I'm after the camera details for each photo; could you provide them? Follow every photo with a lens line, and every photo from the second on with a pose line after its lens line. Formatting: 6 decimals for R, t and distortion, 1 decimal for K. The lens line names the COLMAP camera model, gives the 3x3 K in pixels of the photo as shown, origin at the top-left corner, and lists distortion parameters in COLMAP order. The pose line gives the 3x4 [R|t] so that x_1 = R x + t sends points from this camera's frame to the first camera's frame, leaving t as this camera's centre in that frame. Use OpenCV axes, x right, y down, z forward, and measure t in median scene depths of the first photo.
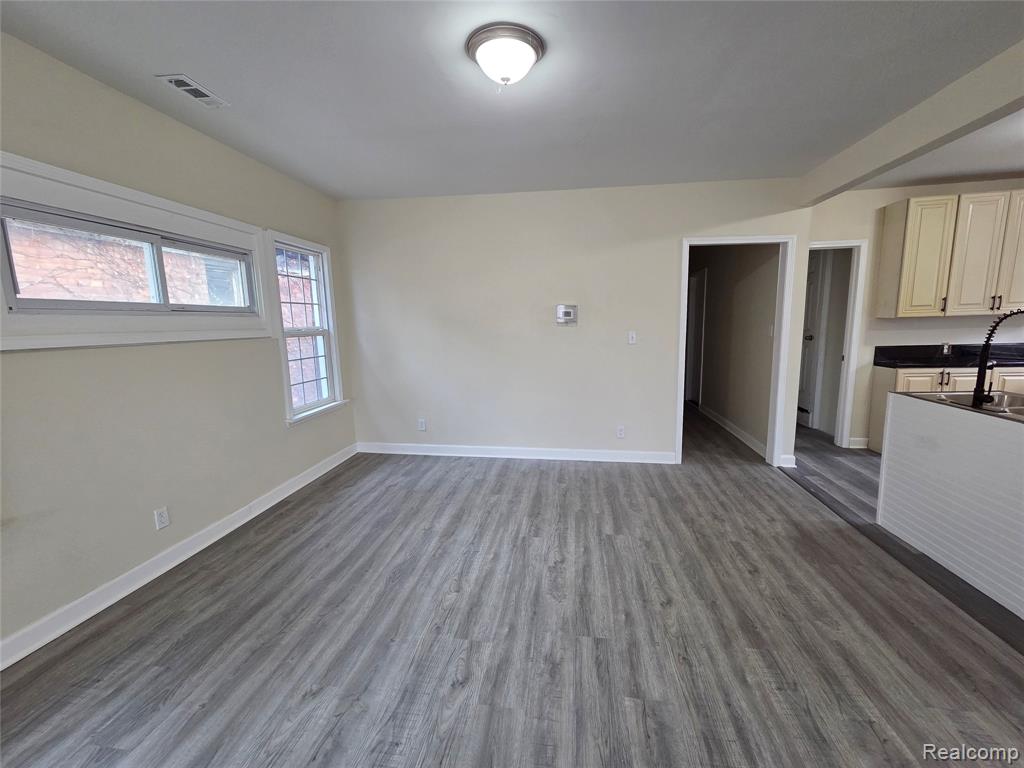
lens RADIAL K [[417.1, 0, 518.2], [0, 417.1, 382.4], [0, 0, 1]] dist [0.002370, -0.000825]
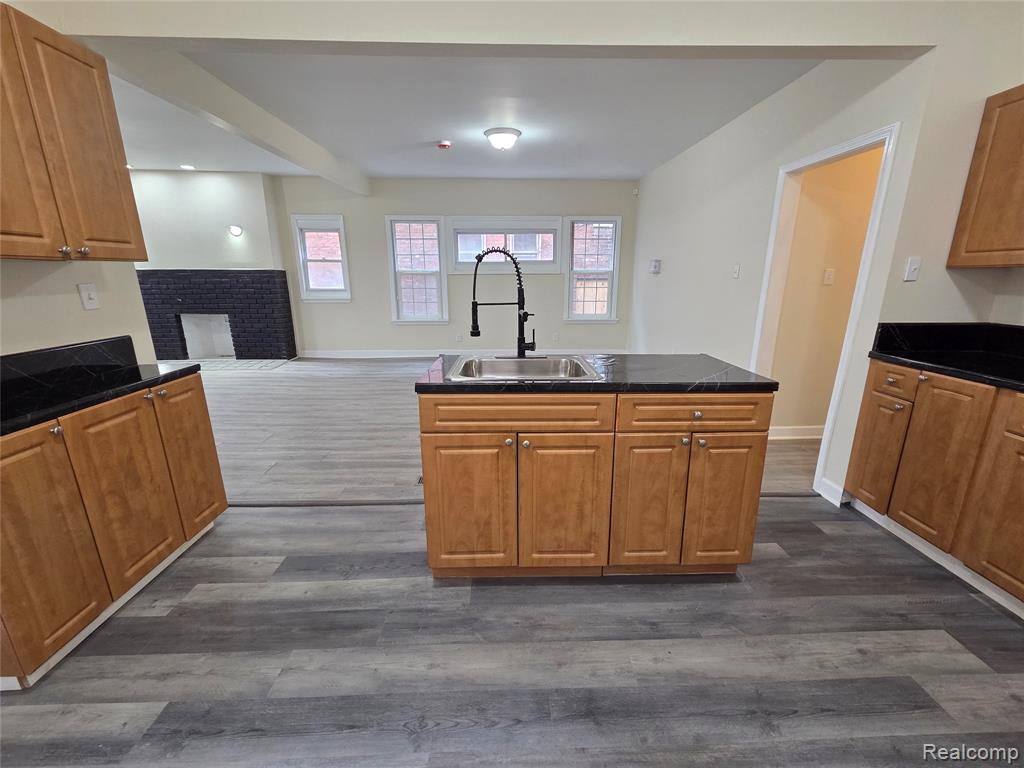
lens RADIAL K [[418.8, 0, 516.2], [0, 418.8, 381.1], [0, 0, 1]] dist [0.002055, 0.000377]
pose [[0.109658, 0.261925, -0.958838, 1.466584], [-0.140666, 0.959036, 0.245892, -0.084028], [0.983966, 0.107912, 0.142010, 0.639754]]
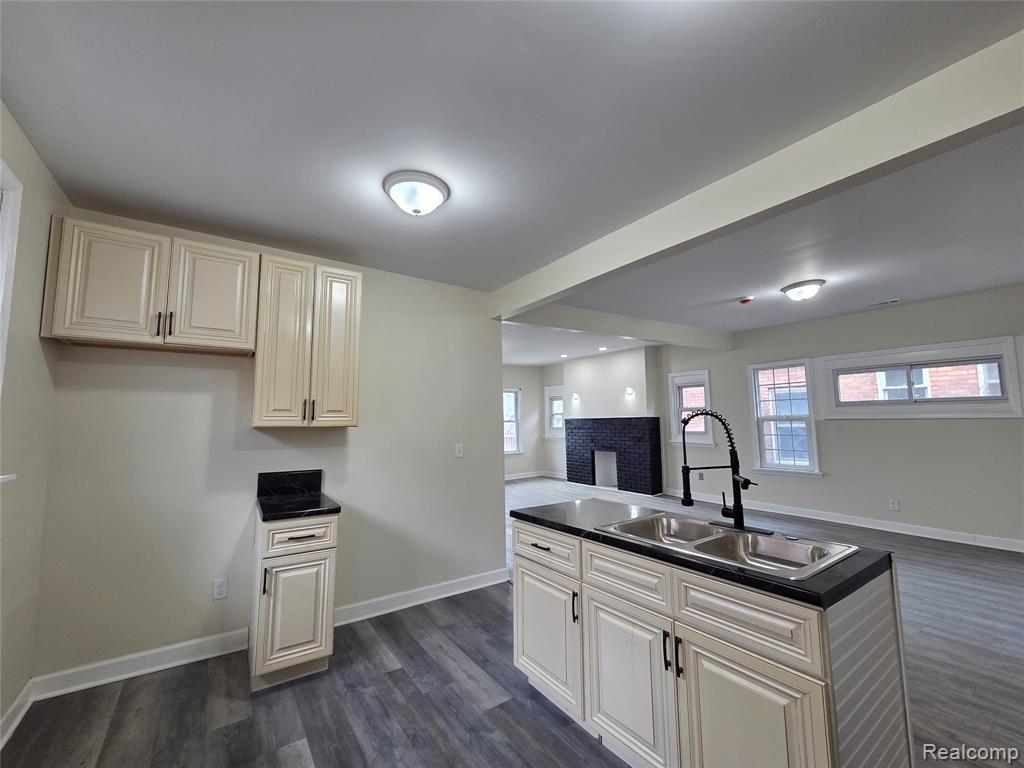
lens RADIAL K [[417.1, 0, 518.2], [0, 417.1, 382.4], [0, 0, 1]] dist [0.002370, -0.000825]
pose [[-0.731260, -0.028623, -0.681498, 1.476063], [-0.067408, 0.997261, 0.030445, -0.163592], [0.678760, 0.068202, -0.731186, 0.959198]]
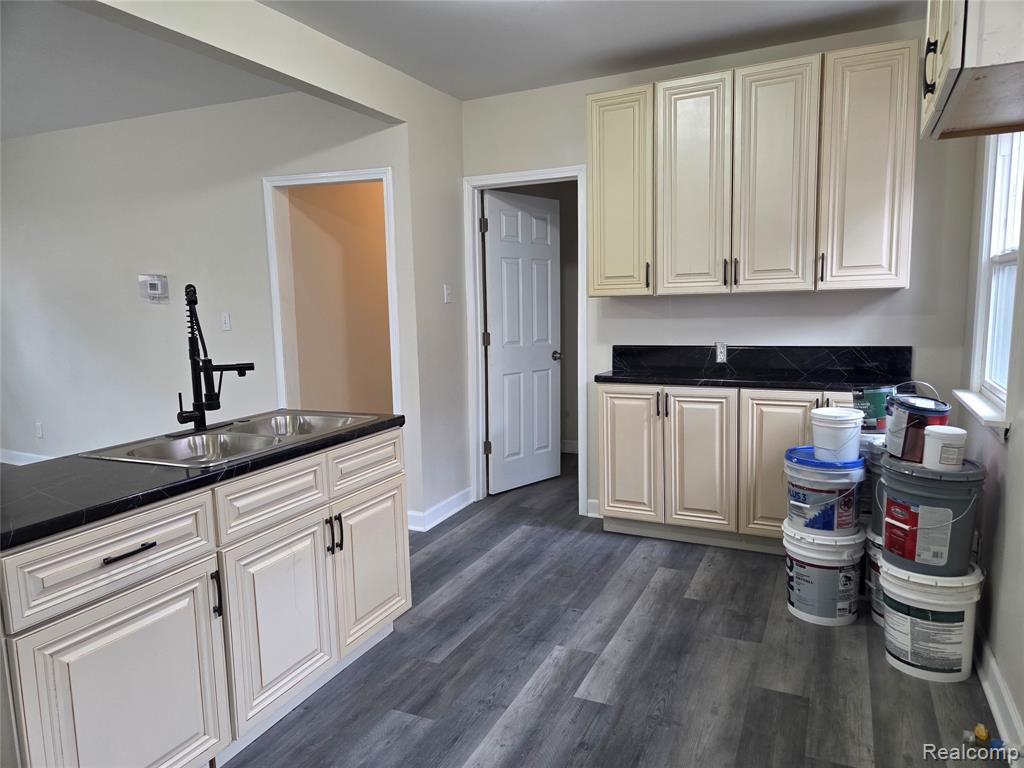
lens RADIAL K [[680.0, 0, 511.5], [0, 680.0, 388.6], [0, 0, 1]] dist [0.060242, -0.050902]
pose [[0.950874, 0.049727, -0.305558, 1.429390], [-0.052909, 0.998597, -0.002136, -0.023428], [0.305023, 0.018198, 0.952171, 0.069198]]
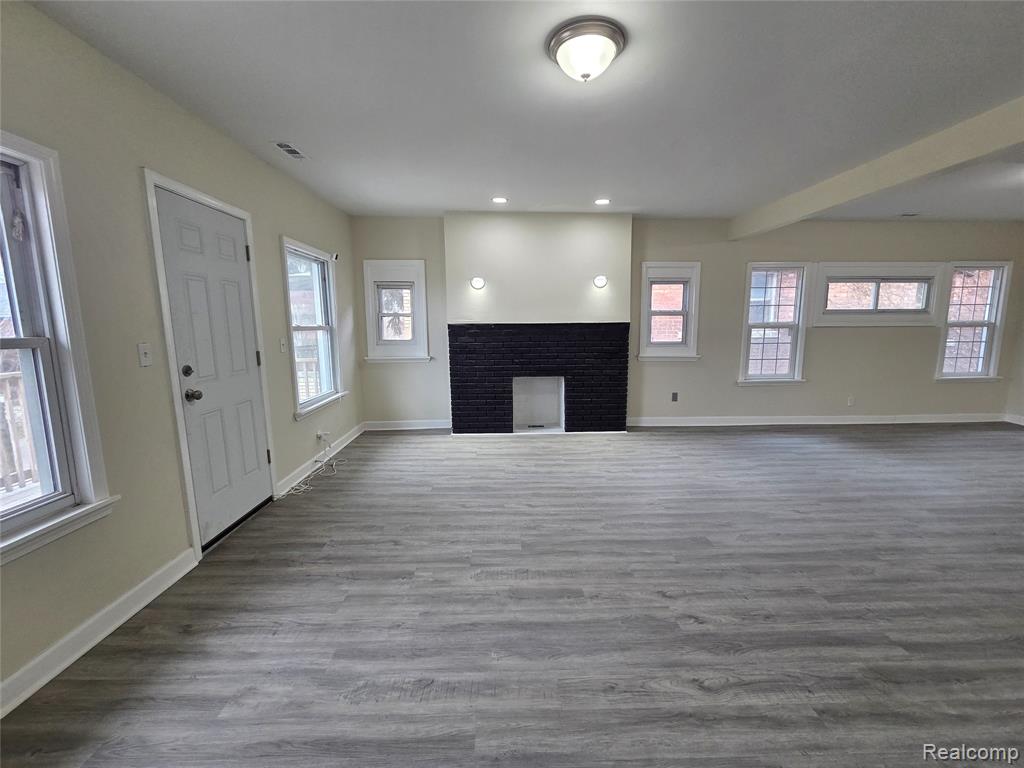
lens RADIAL K [[420.0, 0, 519.2], [0, 420.0, 381.5], [0, 0, 1]] dist [0.001698, 0.000267]
pose [[0.162725, 0.150858, -0.975071, 0.876519], [-0.140277, 0.981741, 0.128479, 0.136739], [0.976649, 0.115873, 0.180916, -0.979792]]
